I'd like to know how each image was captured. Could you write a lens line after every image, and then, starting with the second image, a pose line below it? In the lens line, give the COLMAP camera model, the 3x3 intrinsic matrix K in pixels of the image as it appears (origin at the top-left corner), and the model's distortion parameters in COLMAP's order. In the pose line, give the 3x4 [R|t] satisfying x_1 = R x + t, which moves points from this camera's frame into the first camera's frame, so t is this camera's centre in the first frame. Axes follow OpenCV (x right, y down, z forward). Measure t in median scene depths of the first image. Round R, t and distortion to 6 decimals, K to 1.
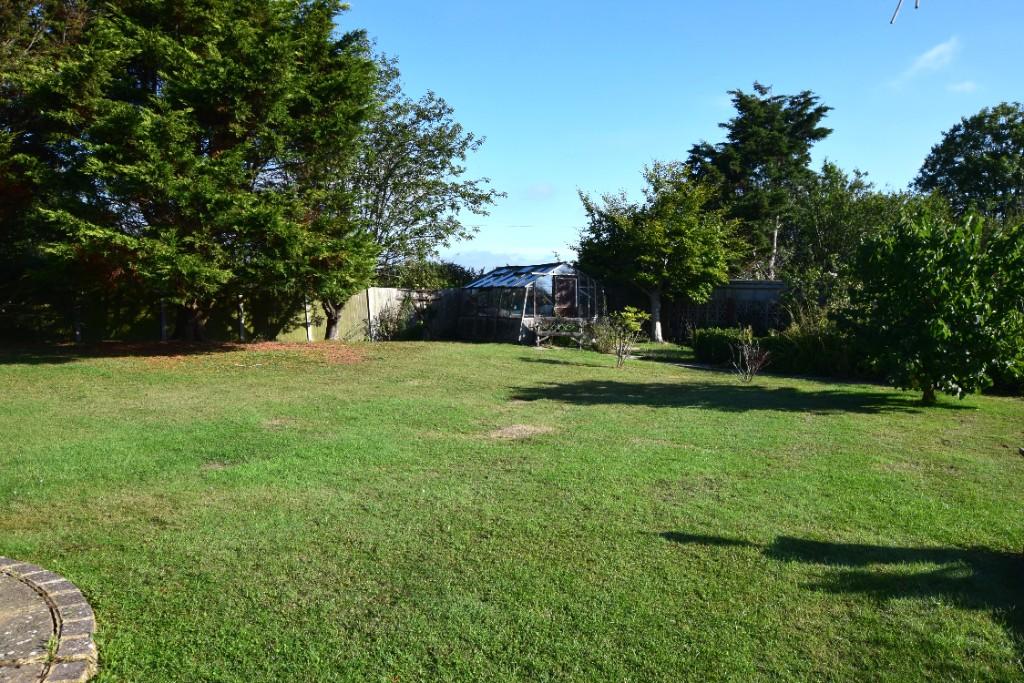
lens RADIAL K [[736.9, 0, 514.4], [0, 736.9, 341.7], [0, 0, 1]] dist [0.008142, 0.003265]
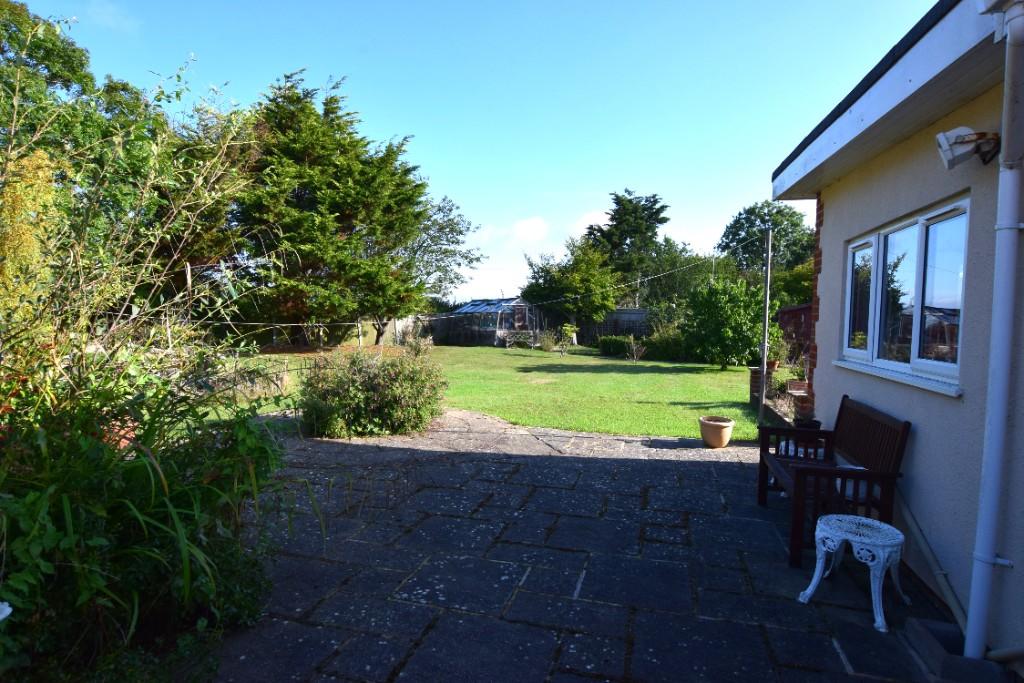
lens RADIAL K [[562.9, 0, 513.6], [0, 562.9, 344.0], [0, 0, 1]] dist [-0.020123, 0.005377]
pose [[0.989547, -0.007456, 0.144017, -0.131991], [0.009847, 0.999825, -0.015898, 0.017286], [-0.143873, 0.017150, 0.989448, -0.252210]]
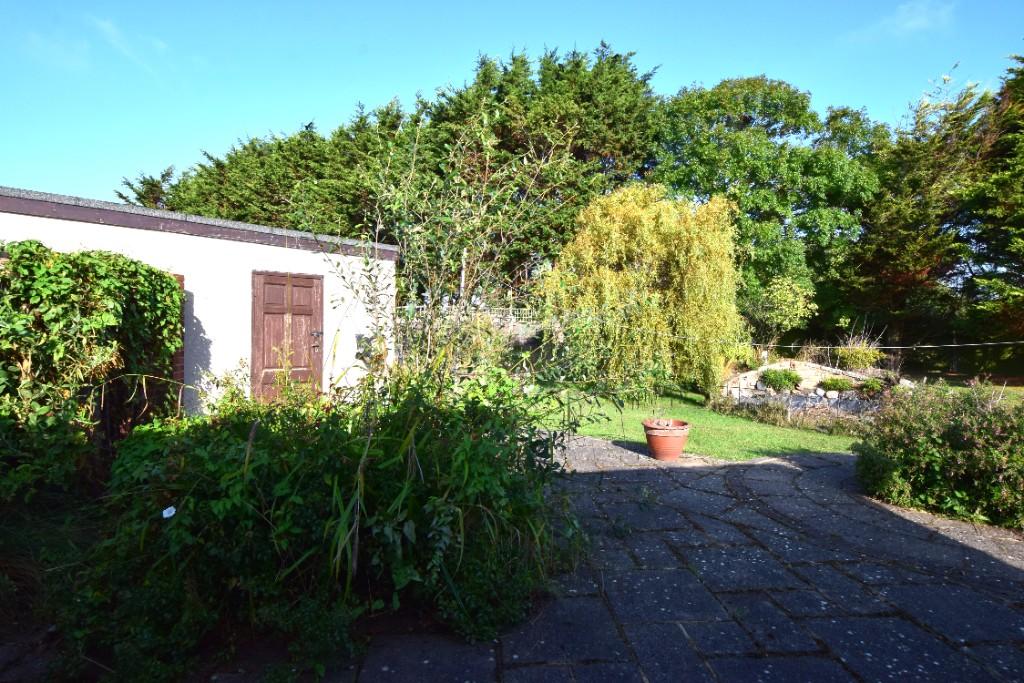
lens RADIAL K [[562.9, 0, 509.9], [0, 562.9, 344.9], [0, 0, 1]] dist [-0.020123, 0.005377]
pose [[0.467314, 0.018089, -0.883907, -0.060257], [-0.063713, 0.997880, -0.013263, 0.012267], [0.881793, 0.062514, 0.467475, -0.176106]]
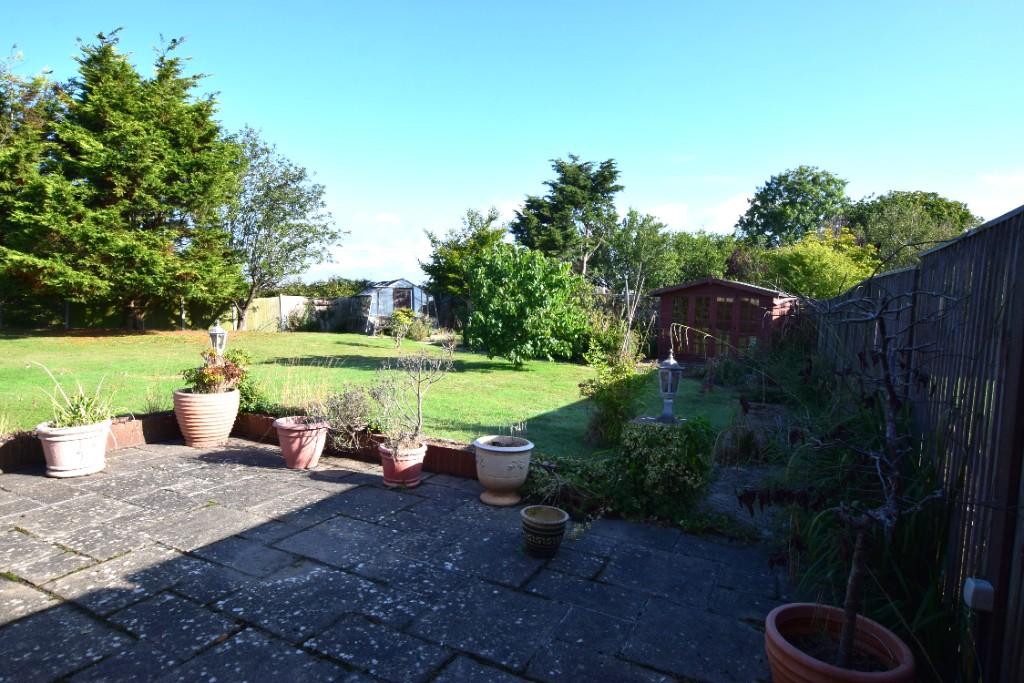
lens RADIAL K [[562.9, 0, 511.8], [0, 562.9, 345.2], [0, 0, 1]] dist [-0.020123, 0.005377]
pose [[0.999090, 0.010203, -0.041405, 0.337330], [-0.010035, 0.999941, 0.004259, 0.016854], [0.041446, -0.003839, 0.999133, -0.100867]]
